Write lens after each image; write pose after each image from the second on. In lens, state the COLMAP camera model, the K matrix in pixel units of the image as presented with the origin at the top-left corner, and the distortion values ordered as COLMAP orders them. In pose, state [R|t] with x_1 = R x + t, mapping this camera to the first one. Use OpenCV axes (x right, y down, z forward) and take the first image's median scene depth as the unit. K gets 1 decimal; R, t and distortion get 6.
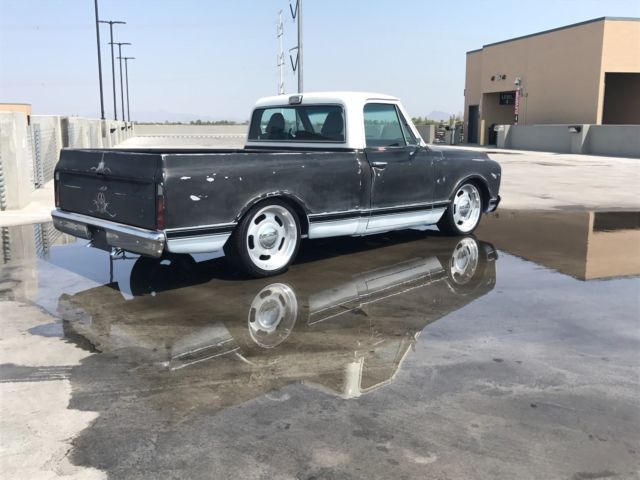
lens RADIAL K [[642.2, 0, 320.0], [0, 642.2, 237.8], [0, 0, 1]] dist [0.066686, 0.000000]
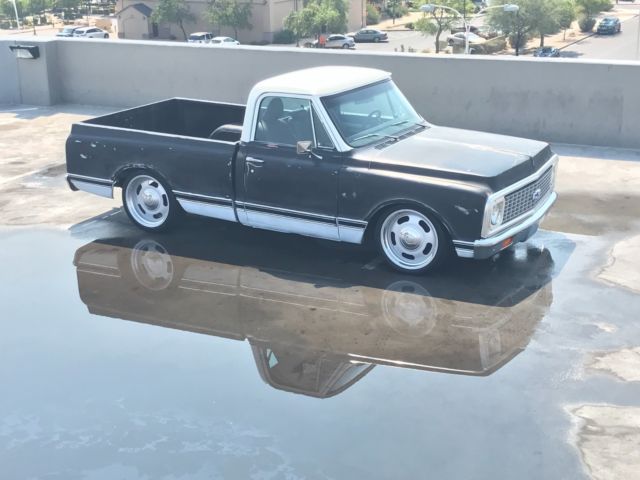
lens RADIAL K [[1028.0, 0, 321.1], [0, 1028.0, 237.1], [0, 0, 1]] dist [0.091146, 0.000000]
pose [[0.277494, 0.264499, -0.923600, 1.612188], [-0.157142, 0.960904, 0.227969, -0.378274], [0.947789, 0.081876, 0.308209, 0.625052]]
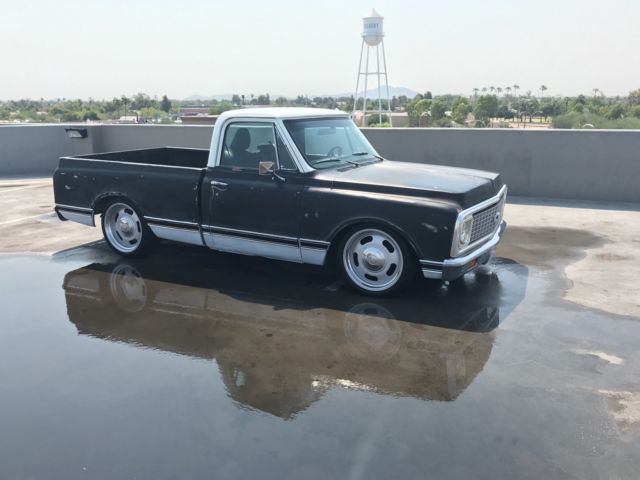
lens RADIAL K [[590.0, 0, 317.2], [0, 590.0, 236.5], [0, 0, 1]] dist [0.017119, 0.000000]
pose [[0.299151, 0.197862, -0.933466, 1.016697], [-0.165986, 0.974141, 0.153290, -0.202080], [0.939658, 0.109085, 0.324258, 0.859570]]
